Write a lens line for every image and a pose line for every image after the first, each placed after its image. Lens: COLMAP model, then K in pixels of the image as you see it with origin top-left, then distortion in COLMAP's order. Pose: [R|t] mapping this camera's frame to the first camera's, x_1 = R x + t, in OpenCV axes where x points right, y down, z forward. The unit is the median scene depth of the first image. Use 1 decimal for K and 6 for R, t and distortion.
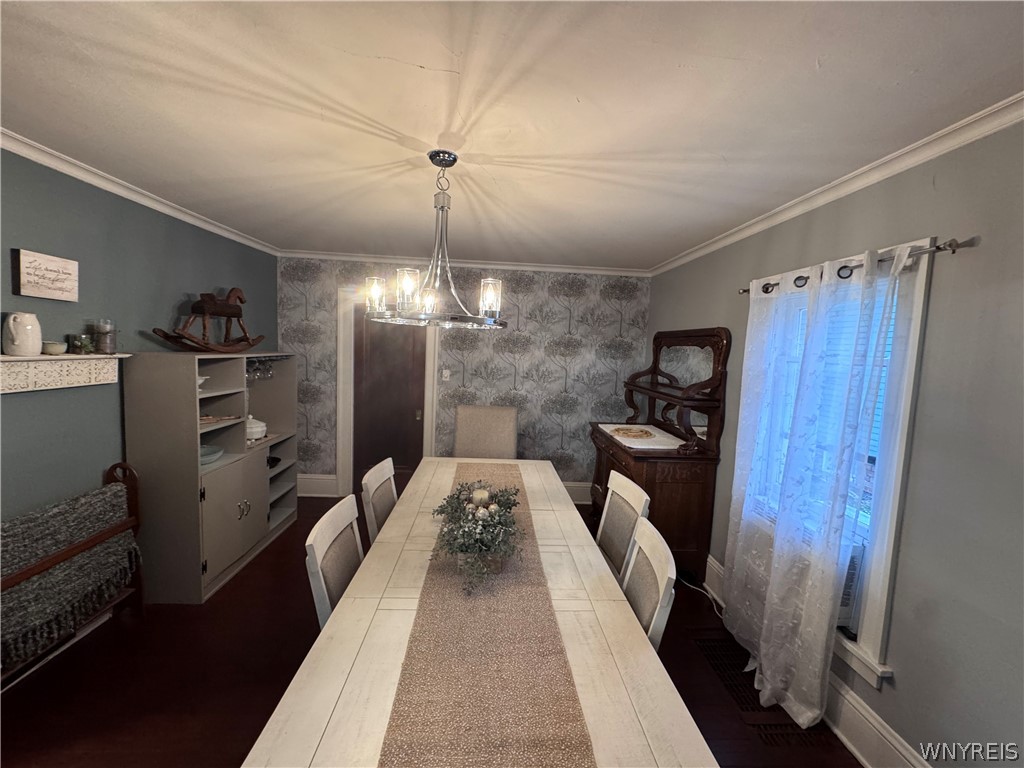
lens RADIAL K [[410.2, 0, 511.7], [0, 410.2, 386.1], [0, 0, 1]] dist [-0.003241, 0.000417]
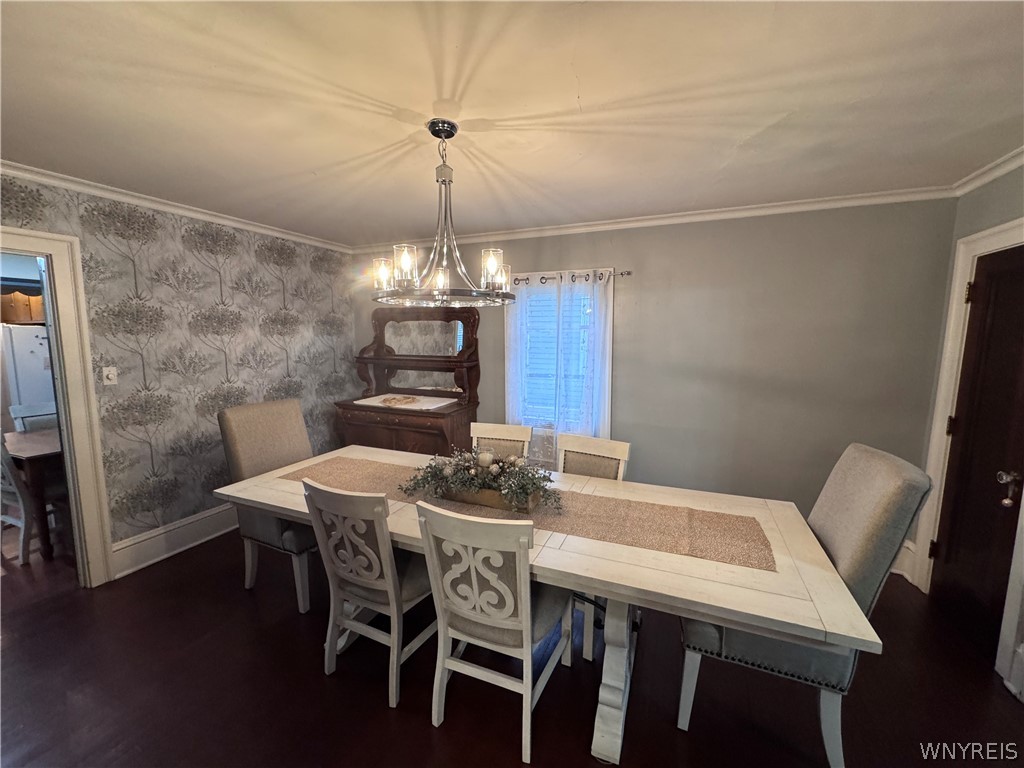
lens RADIAL K [[410.2, 0, 515.5], [0, 410.2, 383.6], [0, 0, 1]] dist [-0.003241, 0.000417]
pose [[0.437132, -0.153513, 0.886199, -0.448056], [0.104228, 0.987334, 0.119620, -0.025403], [-0.893337, 0.040077, 0.447596, 0.187914]]
